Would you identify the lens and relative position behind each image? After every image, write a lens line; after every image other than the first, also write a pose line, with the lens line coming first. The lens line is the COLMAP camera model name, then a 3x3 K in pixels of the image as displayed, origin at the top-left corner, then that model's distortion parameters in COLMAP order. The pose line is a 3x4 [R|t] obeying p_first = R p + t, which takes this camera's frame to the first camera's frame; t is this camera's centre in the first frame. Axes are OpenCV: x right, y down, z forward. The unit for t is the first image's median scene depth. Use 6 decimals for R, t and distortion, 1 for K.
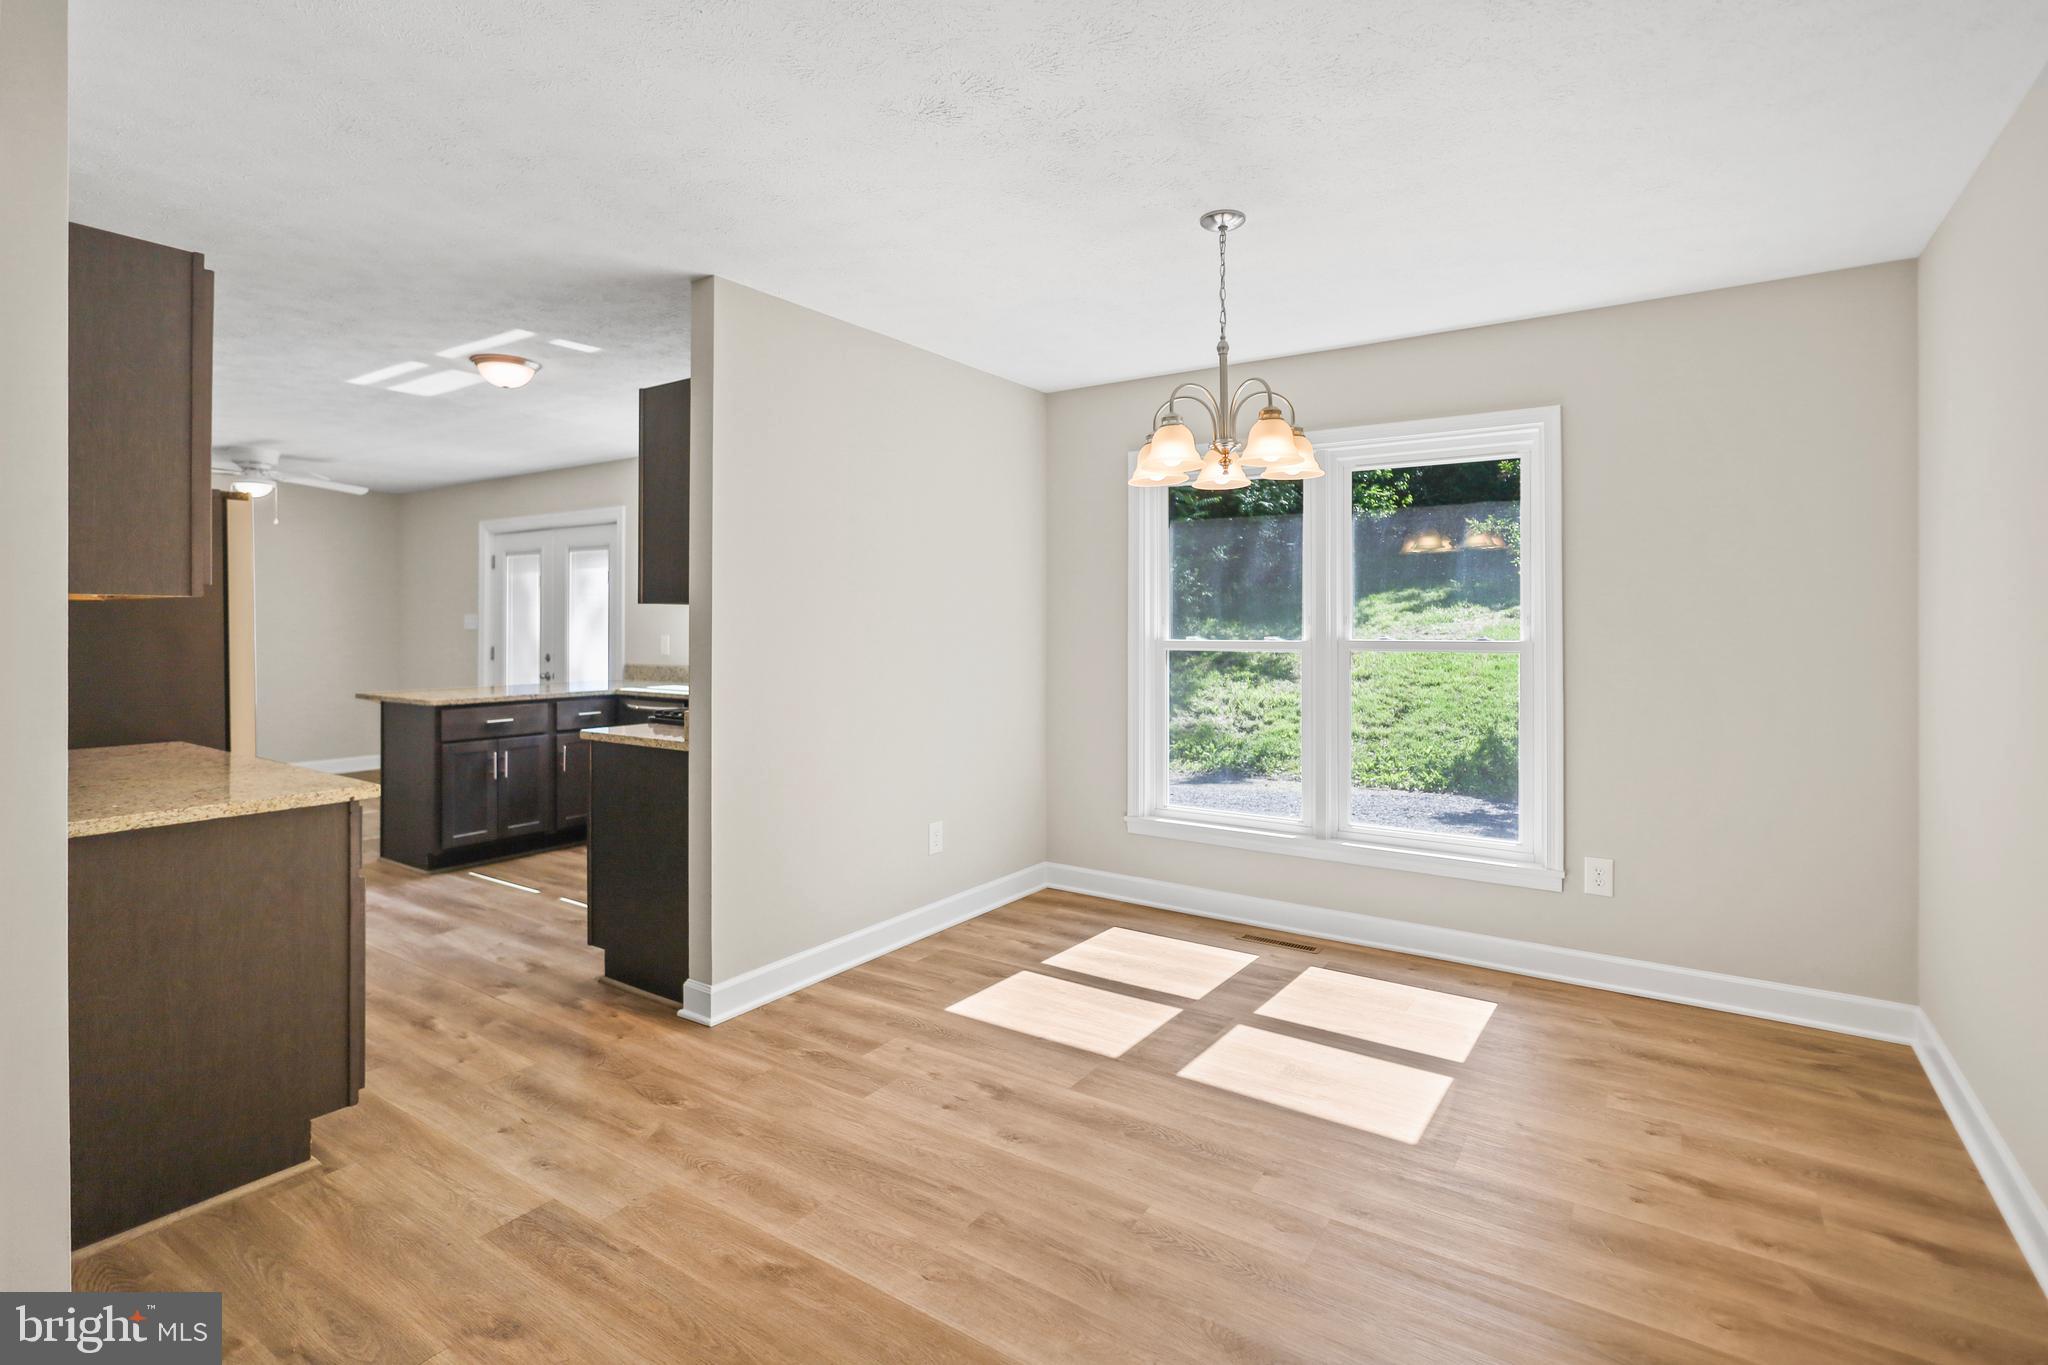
lens RADIAL K [[972.5, 0, 1011.4], [0, 972.5, 620.0], [0, 0, 1]] dist [-0.004515, 0.002823]
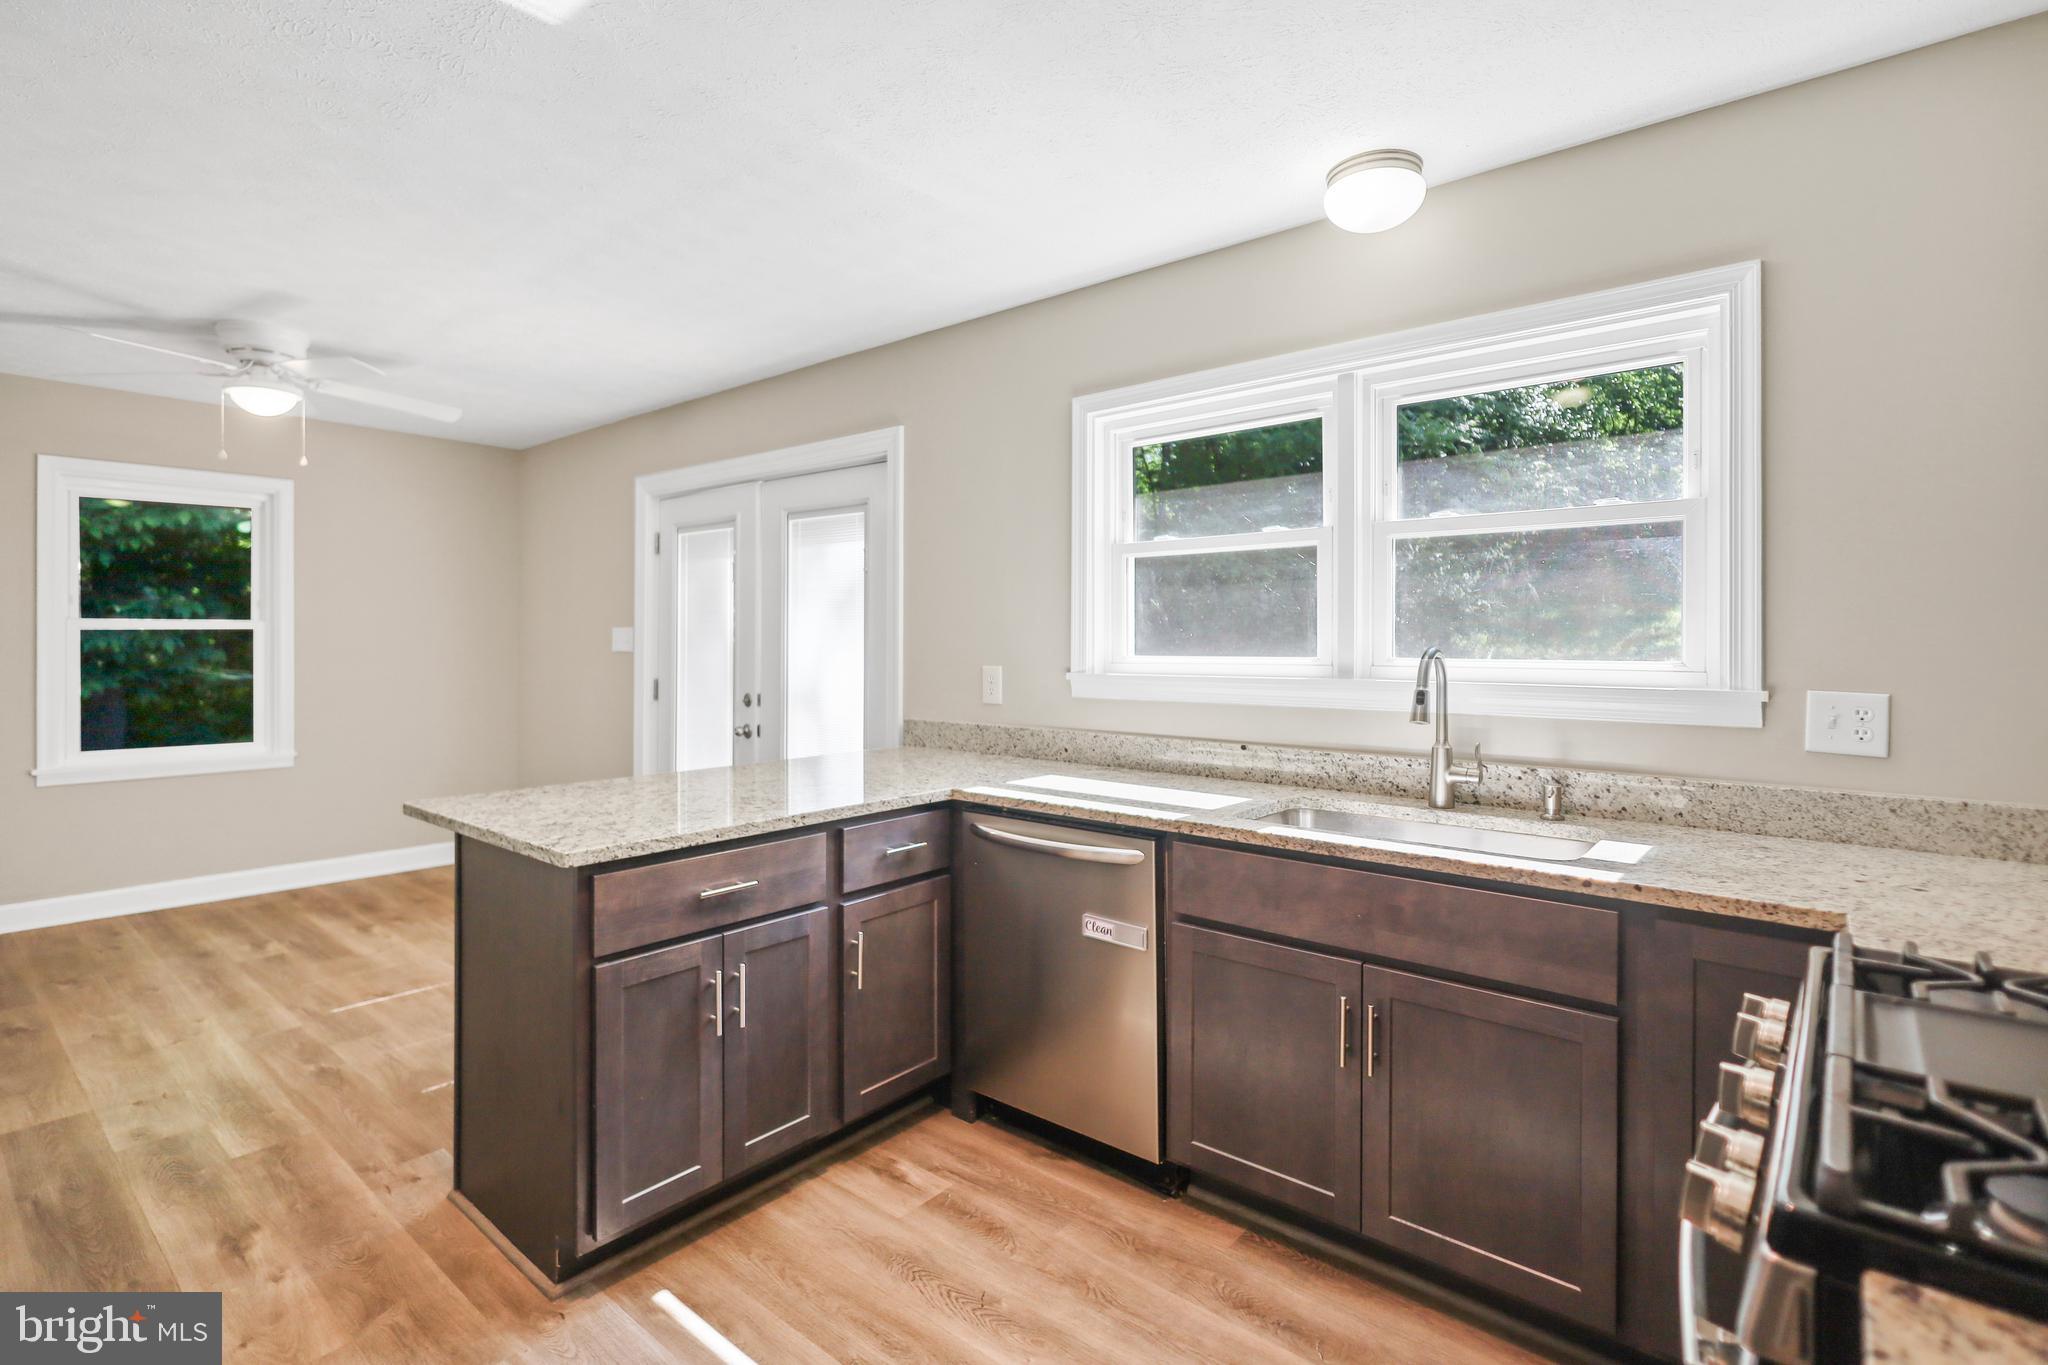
lens RADIAL K [[972.5, 0, 1016.3], [0, 972.5, 637.7], [0, 0, 1]] dist [-0.004515, 0.002823]
pose [[0.995104, 0.002465, -0.098801, -0.354187], [-0.002511, 0.999997, -0.000348, 0.000583], [0.098800, 0.000594, 0.995107, 0.587489]]
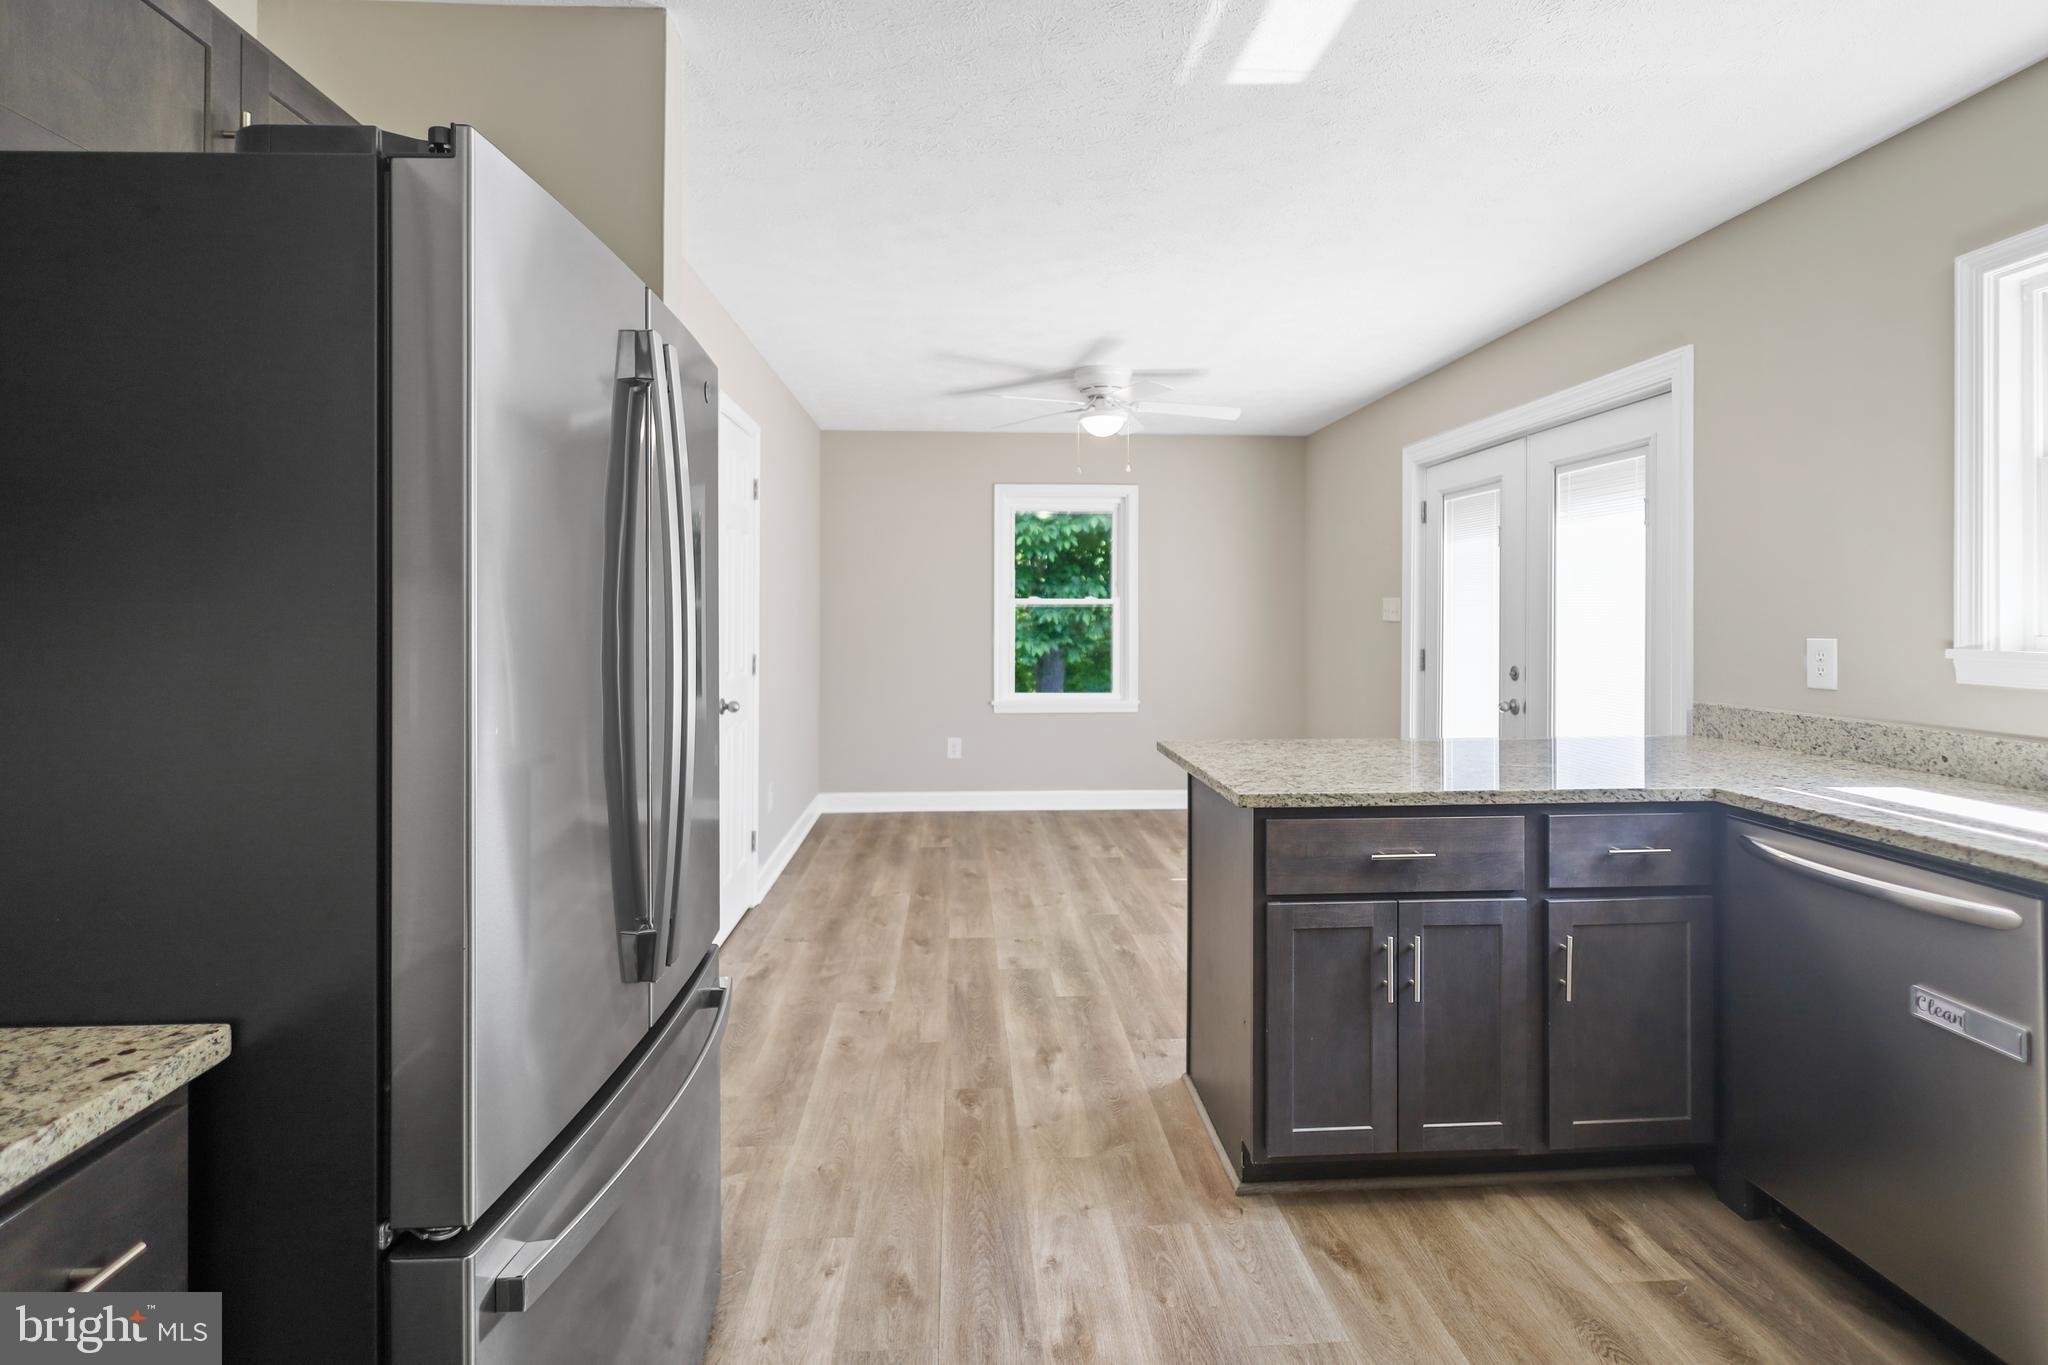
lens RADIAL K [[972.5, 0, 1018.2], [0, 972.5, 609.9], [0, 0, 1]] dist [-0.004515, 0.002823]
pose [[0.614613, -0.003834, -0.788820, -0.299120], [0.000946, 0.999991, -0.004123, 0.006114], [0.788828, 0.001788, 0.614611, 0.610096]]
